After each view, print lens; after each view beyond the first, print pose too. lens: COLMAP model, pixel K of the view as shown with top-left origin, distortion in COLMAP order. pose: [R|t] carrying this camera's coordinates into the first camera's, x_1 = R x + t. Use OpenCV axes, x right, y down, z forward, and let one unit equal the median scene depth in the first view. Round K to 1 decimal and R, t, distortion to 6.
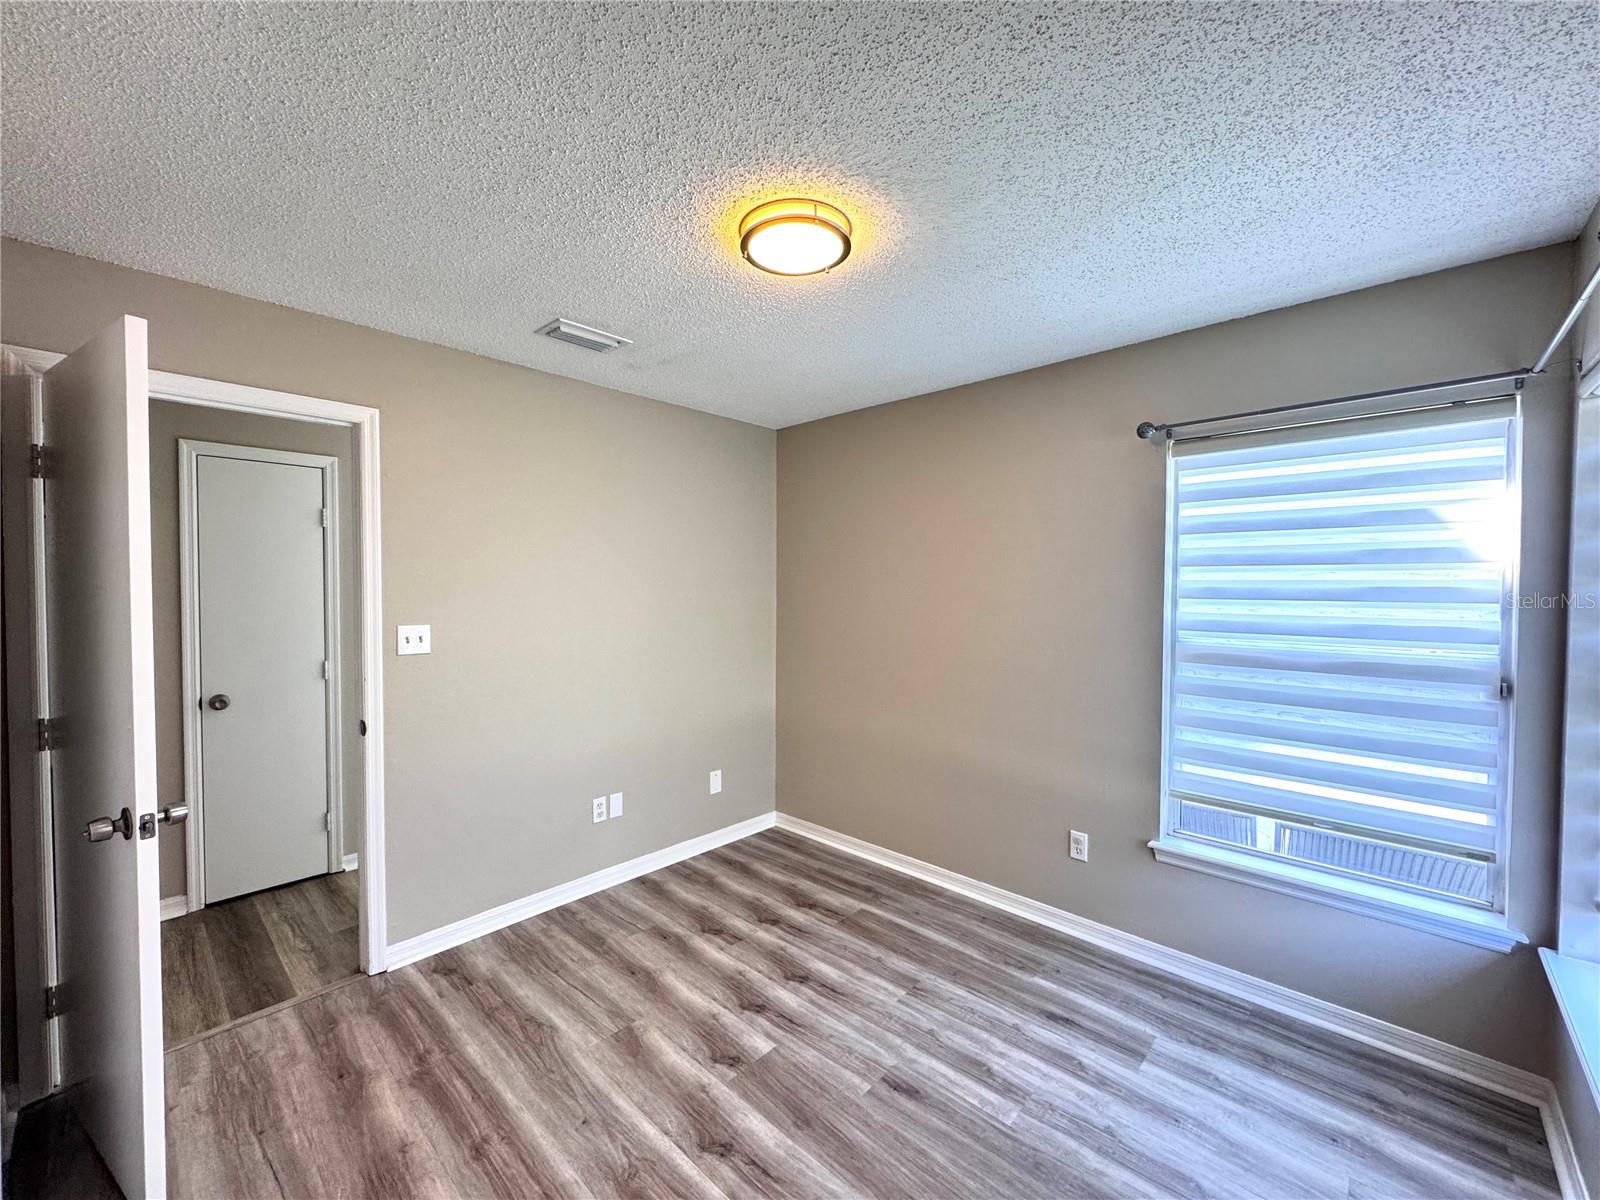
lens RADIAL K [[638.6, 0, 801.1], [0, 638.6, 601.8], [0, 0, 1]] dist [-0.001946, -0.000178]
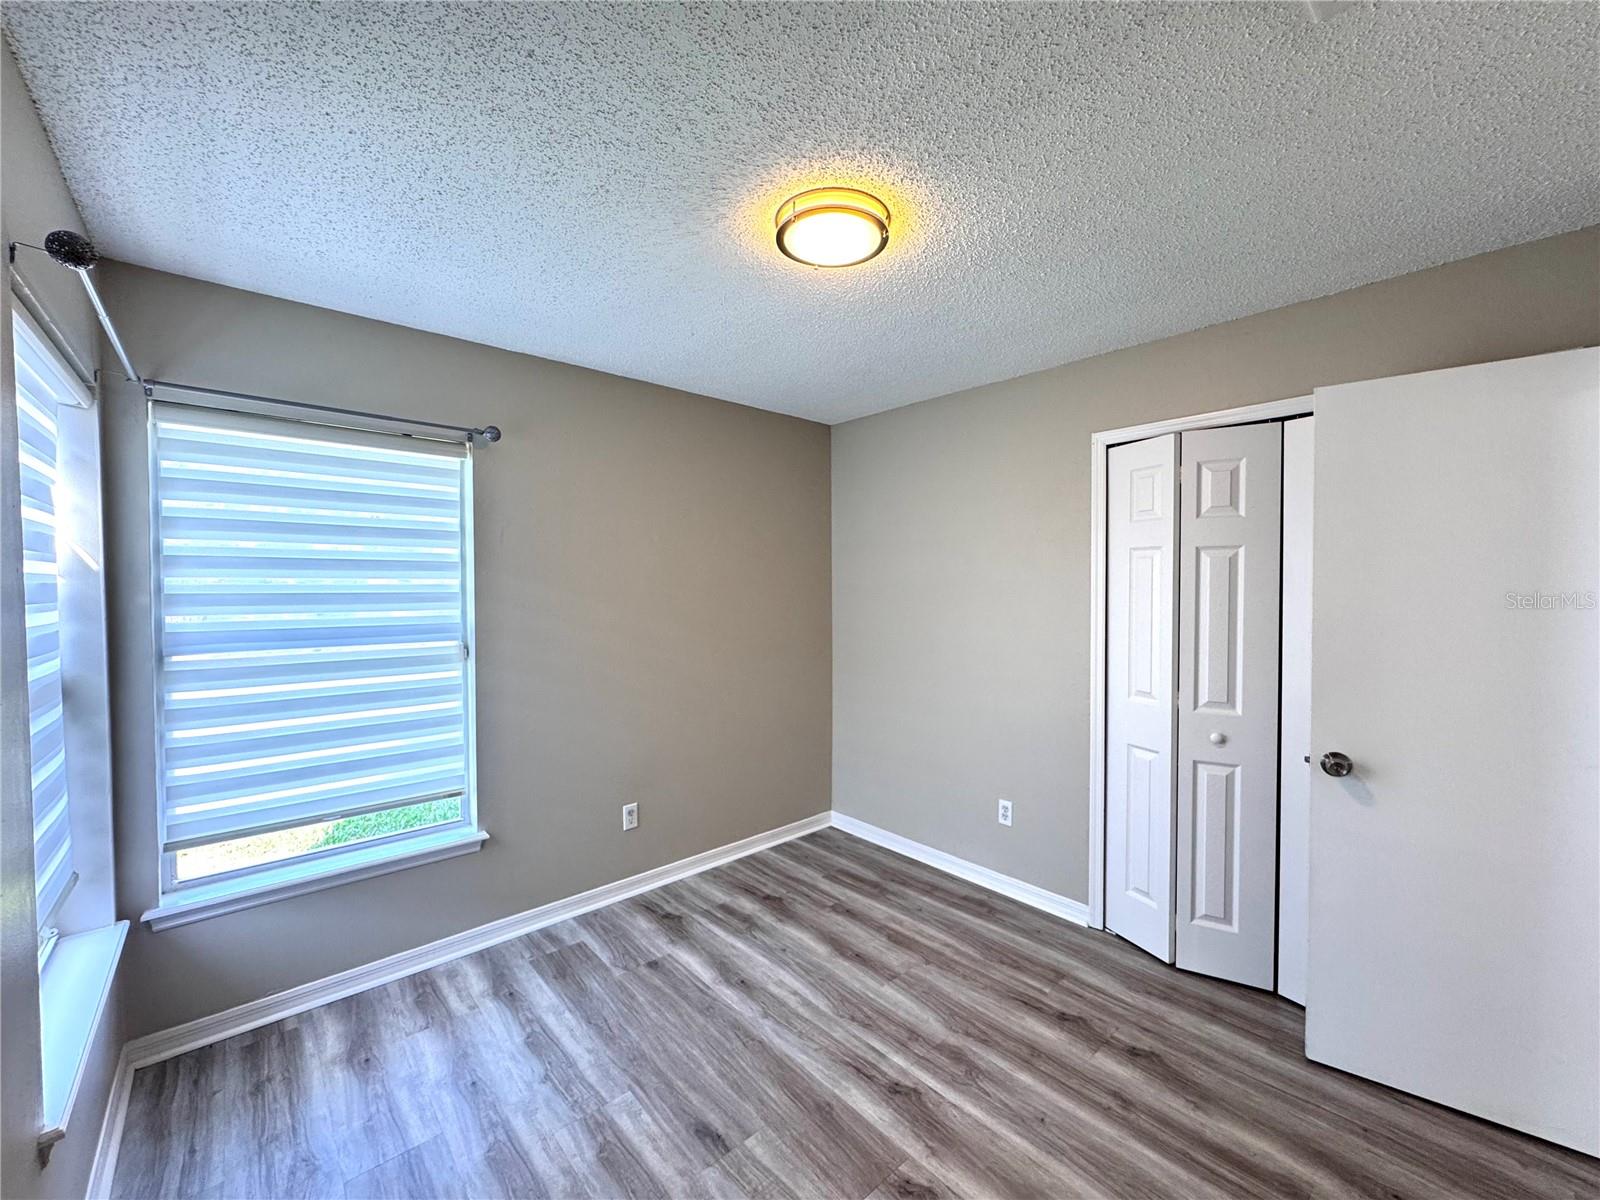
lens RADIAL K [[638.6, 0, 801.1], [0, 638.6, 601.8], [0, 0, 1]] dist [-0.001946, -0.000178]
pose [[-0.995684, -0.004019, 0.092725, -0.051370], [0.000689, 0.998714, 0.050687, -0.044784], [-0.092809, 0.050532, -0.994401, 1.932171]]
